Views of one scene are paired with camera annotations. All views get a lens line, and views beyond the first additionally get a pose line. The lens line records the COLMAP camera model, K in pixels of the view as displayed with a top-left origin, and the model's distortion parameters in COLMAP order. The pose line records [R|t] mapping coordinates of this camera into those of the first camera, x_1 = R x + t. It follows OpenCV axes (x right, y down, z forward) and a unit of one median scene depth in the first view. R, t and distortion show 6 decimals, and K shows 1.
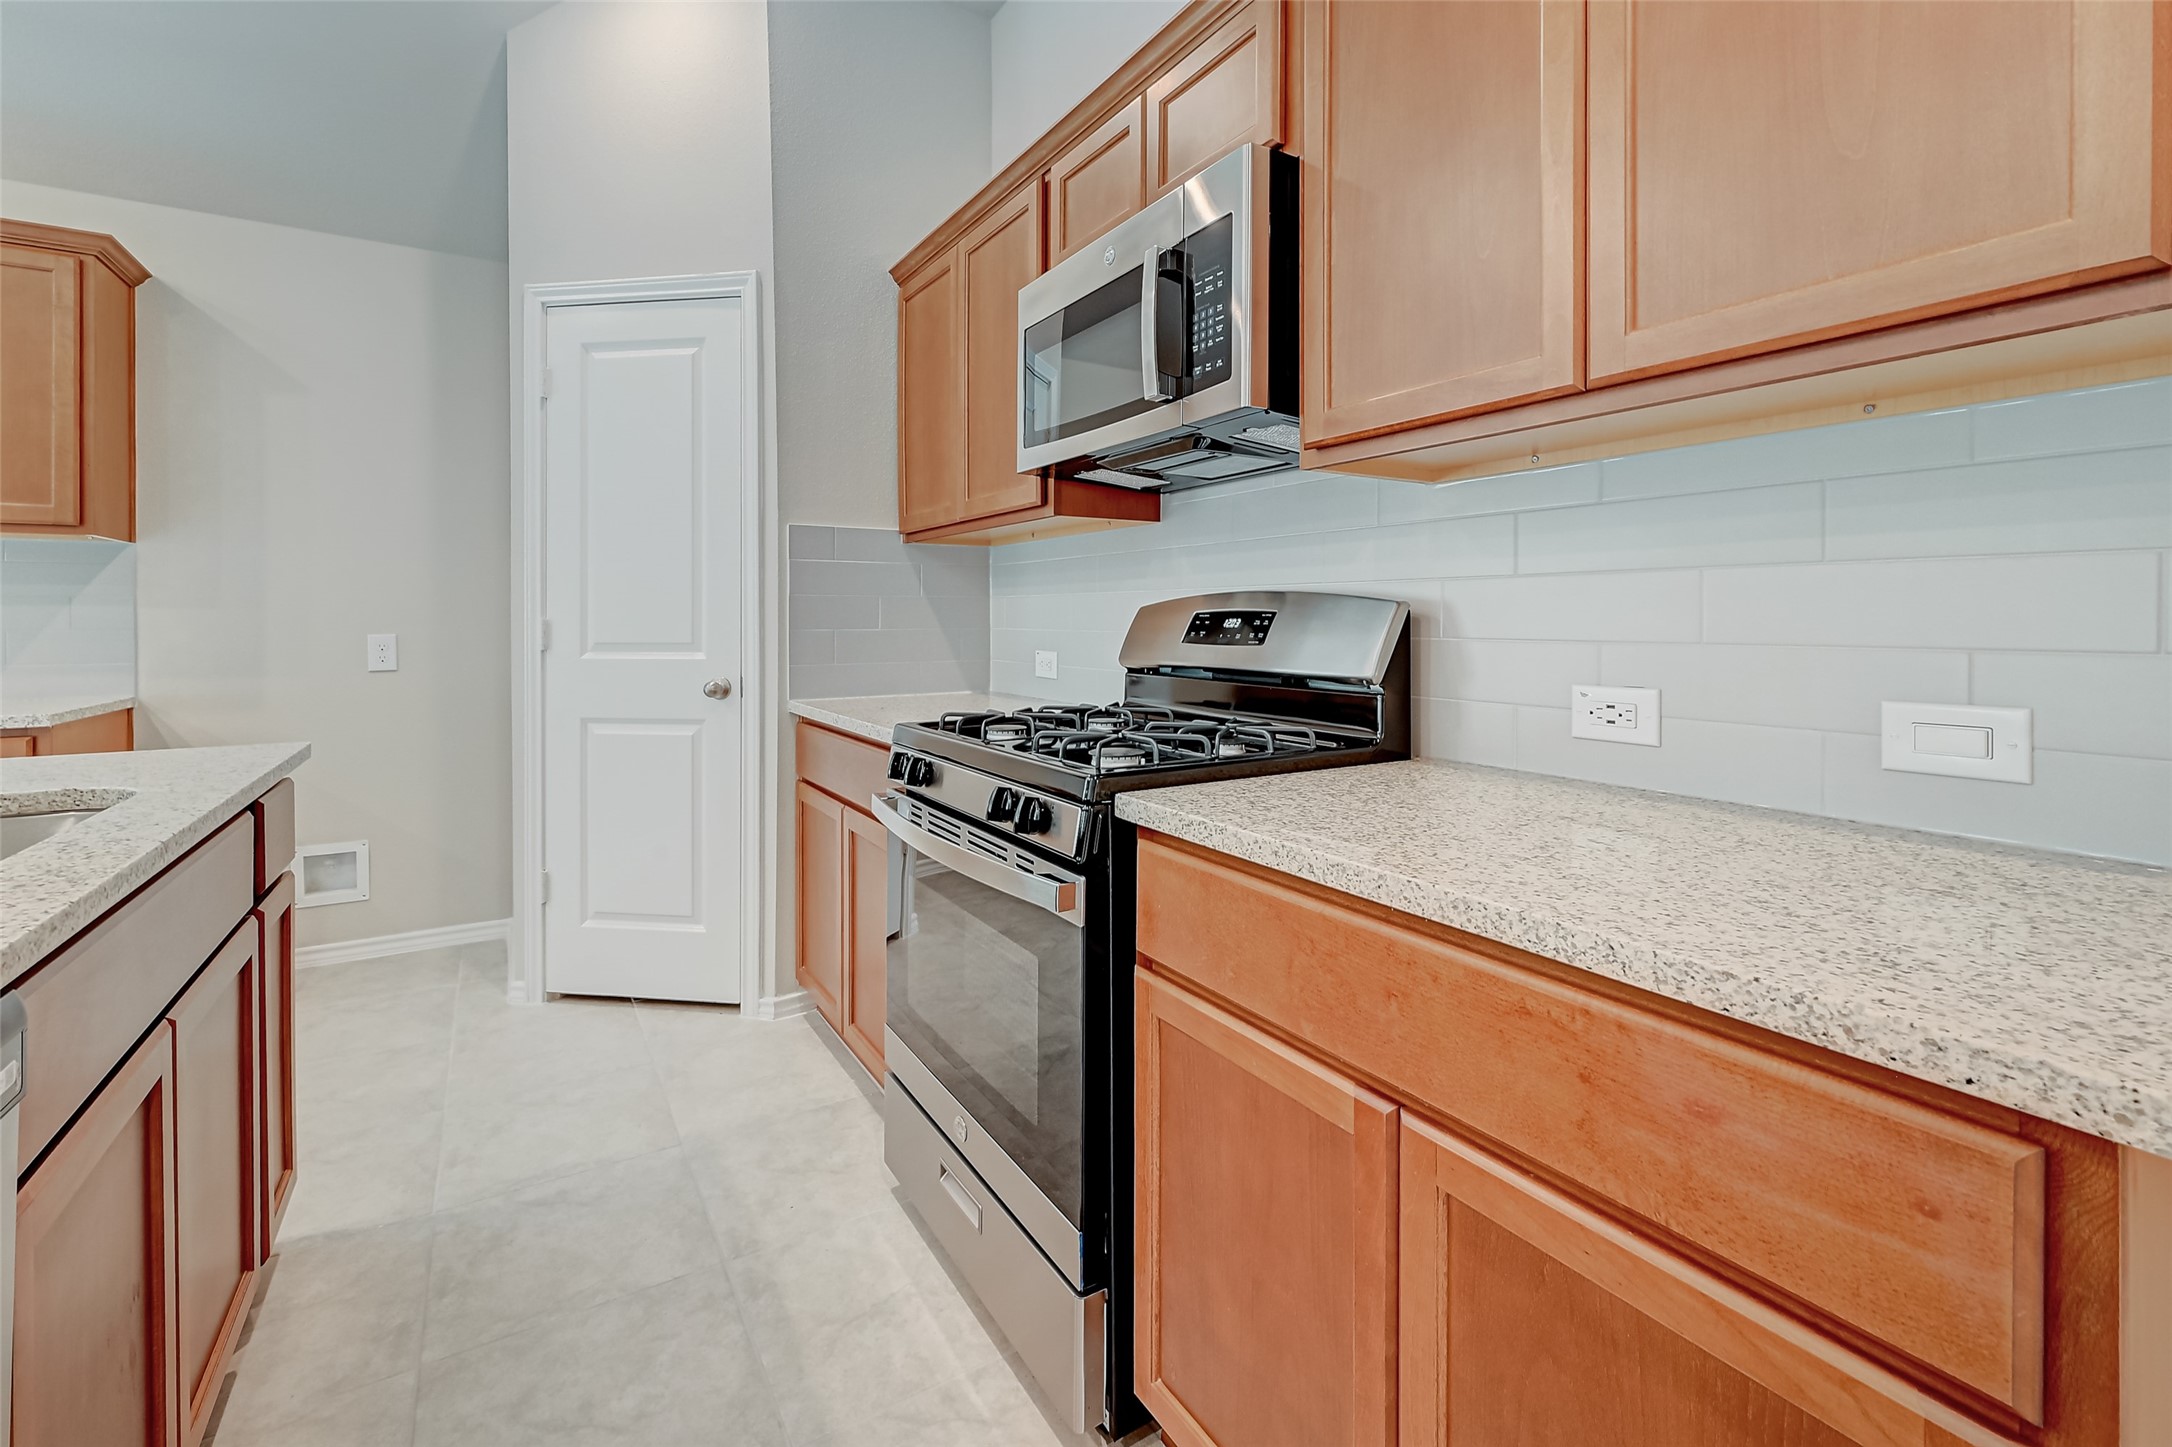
lens RADIAL K [[953.6, 0, 1083.4], [0, 953.6, 617.5], [0, 0, 1]] dist [-0.001147, -0.000658]
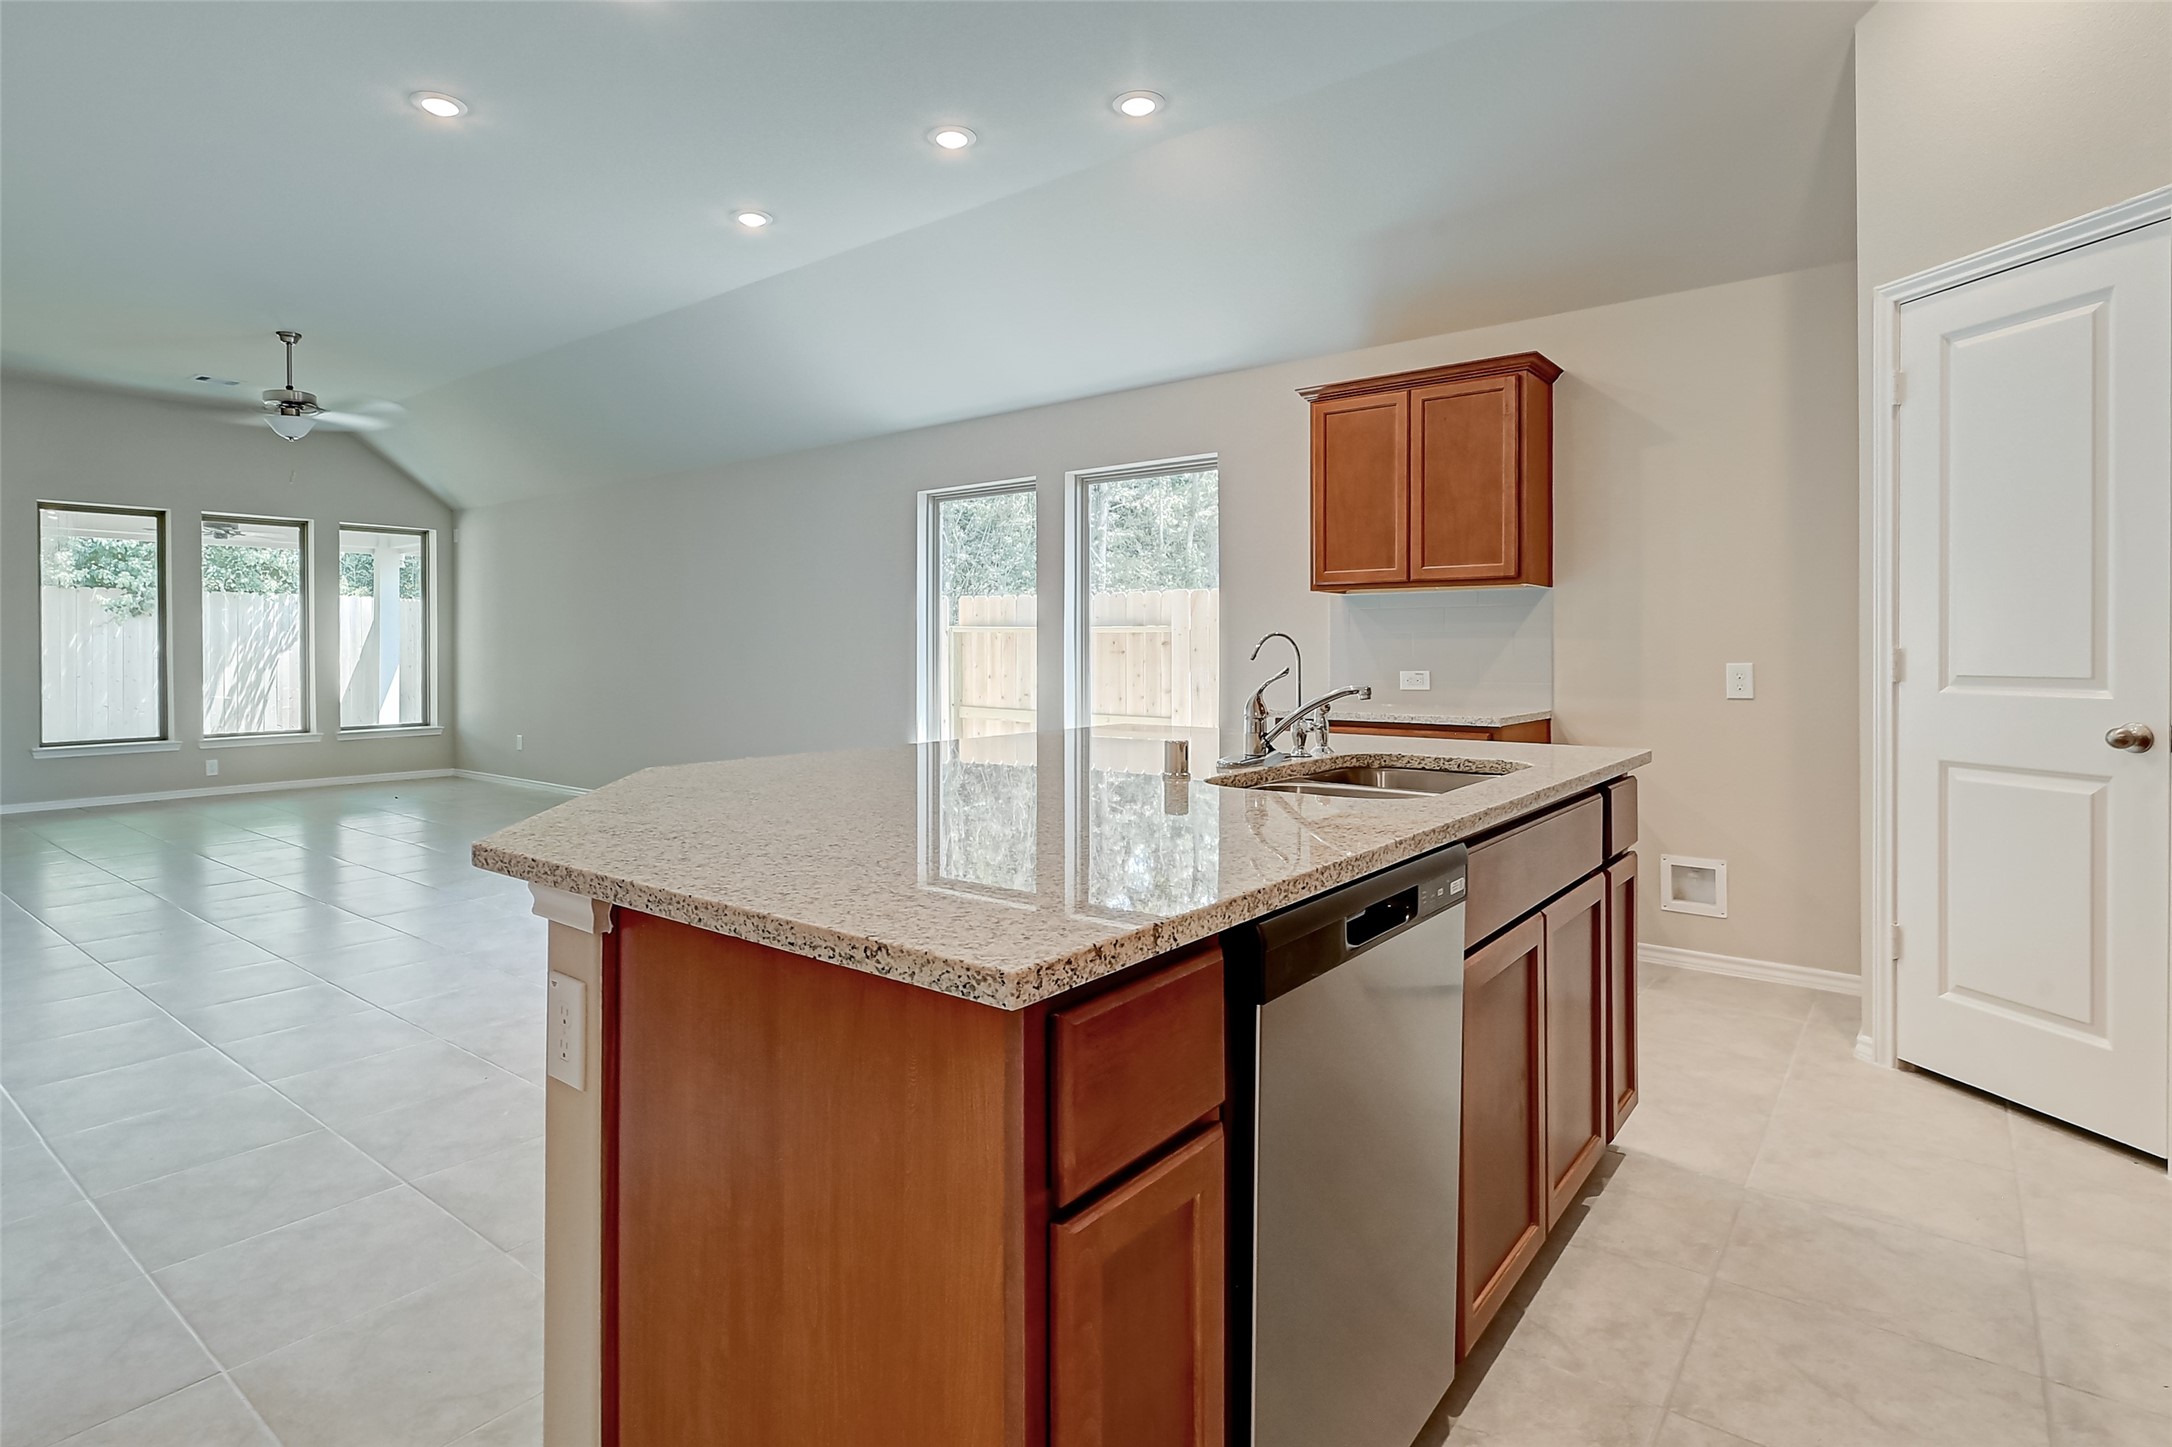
lens RADIAL K [[1106.4, 0, 1043.5], [0, 1106.4, 648.8], [0, 0, 1]] dist [-0.004211, 0.000977]
pose [[0.333703, 0.000284, -0.942678, 0.159669], [-0.000537, 1.000000, 0.000111, 0.002647], [0.942678, 0.000469, 0.333704, -0.122366]]
